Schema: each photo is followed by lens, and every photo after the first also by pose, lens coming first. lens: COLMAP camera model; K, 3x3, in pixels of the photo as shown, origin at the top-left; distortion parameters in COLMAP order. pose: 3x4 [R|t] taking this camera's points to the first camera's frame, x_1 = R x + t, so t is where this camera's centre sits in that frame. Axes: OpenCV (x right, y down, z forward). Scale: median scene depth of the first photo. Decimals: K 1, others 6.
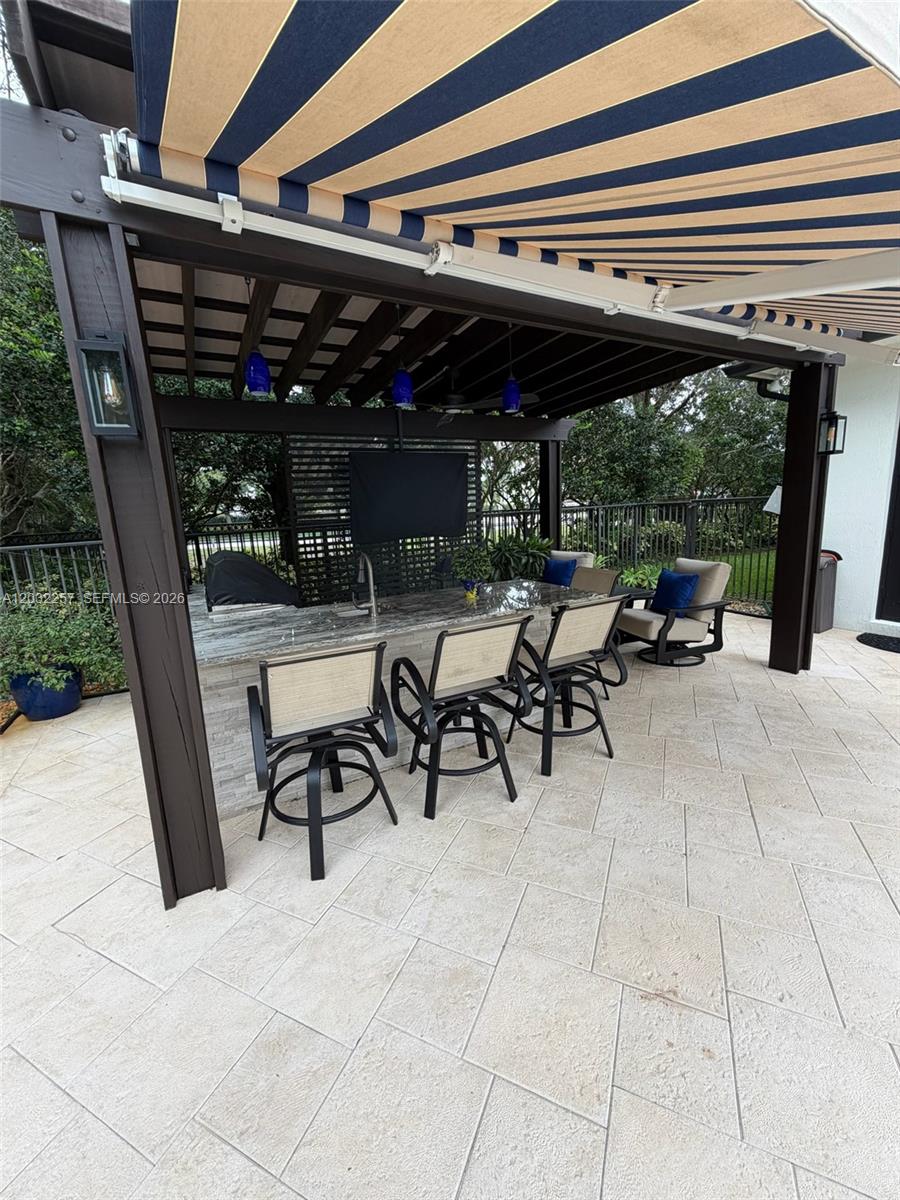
lens RADIAL K [[479.1, 0, 450.0], [0, 479.1, 600.0], [0, 0, 1]] dist [0.013067, 0.000009]
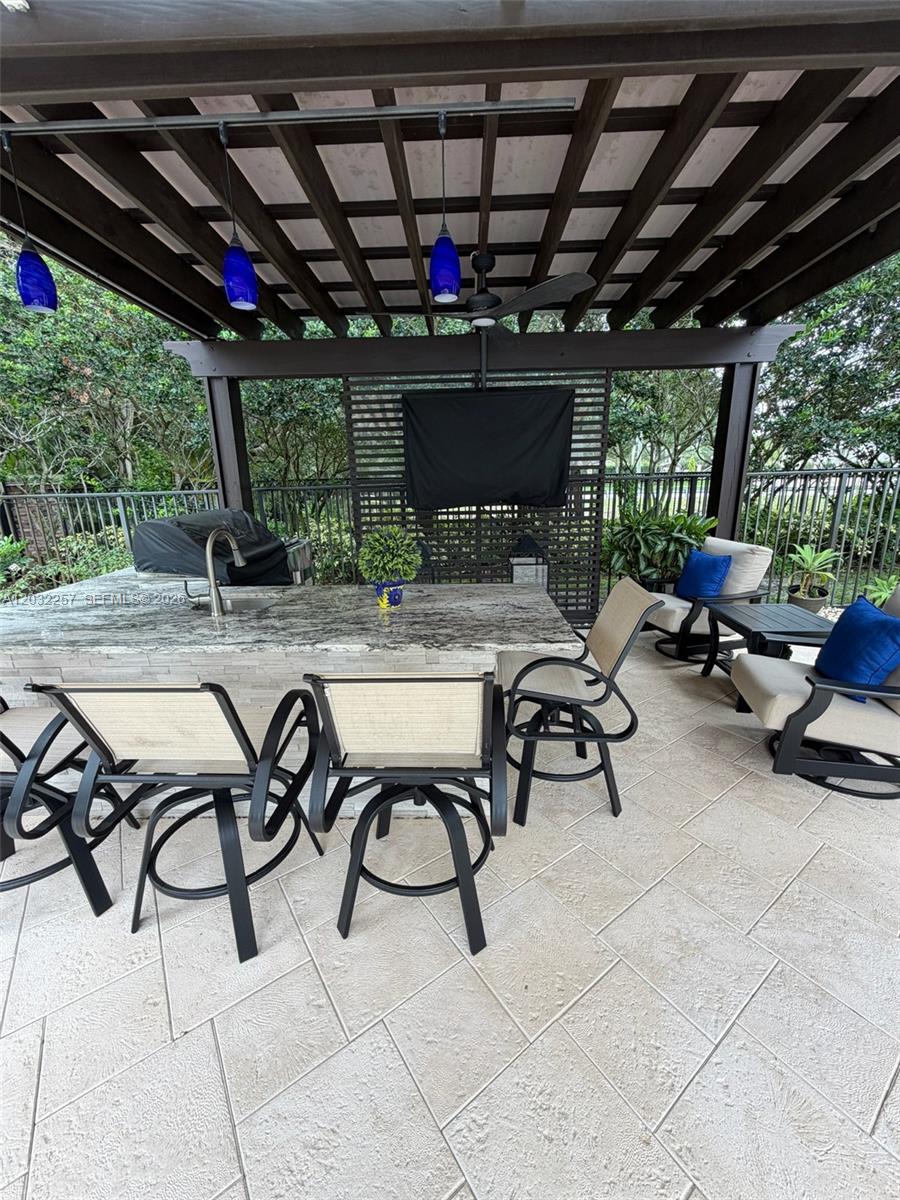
lens RADIAL K [[479.1, 0, 450.0], [0, 479.1, 600.0], [0, 0, 1]] dist [0.013067, 0.000009]
pose [[0.857706, 0.163830, -0.487340, 0.276308], [-0.116306, 0.985128, 0.126478, -0.068186], [0.500813, -0.051801, 0.864004, 0.278781]]
